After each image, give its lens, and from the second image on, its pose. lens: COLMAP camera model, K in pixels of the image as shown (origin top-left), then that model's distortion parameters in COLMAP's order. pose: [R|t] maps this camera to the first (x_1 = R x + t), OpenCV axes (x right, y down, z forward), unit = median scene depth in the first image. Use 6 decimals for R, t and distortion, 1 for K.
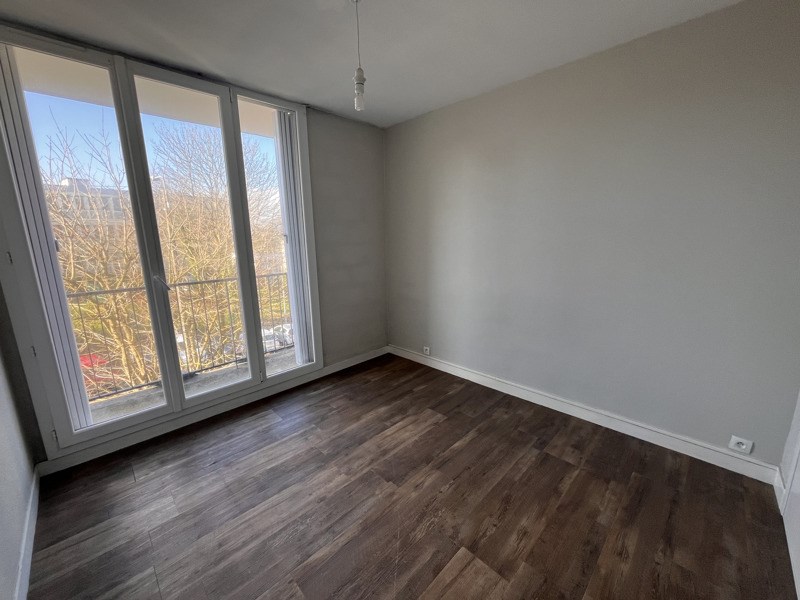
lens RADIAL K [[323.8, 0, 399.7], [0, 323.8, 298.2], [0, 0, 1]] dist [-0.004257, -0.000580]
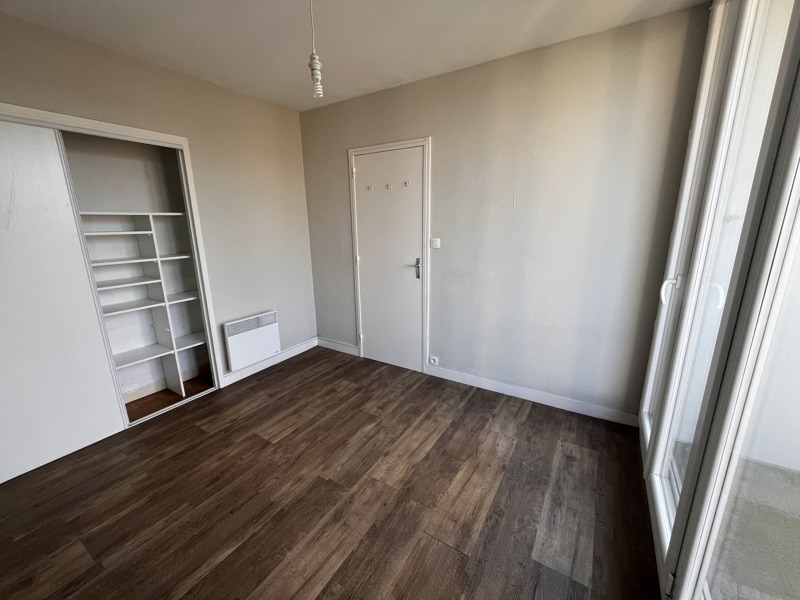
lens RADIAL K [[323.8, 0, 399.6], [0, 323.8, 299.0], [0, 0, 1]] dist [-0.004257, -0.000580]
pose [[-0.973984, 0.086315, -0.209534, -0.087351], [-0.010019, 0.907317, 0.420328, -0.355530], [0.226394, 0.411492, -0.882848, 1.725367]]
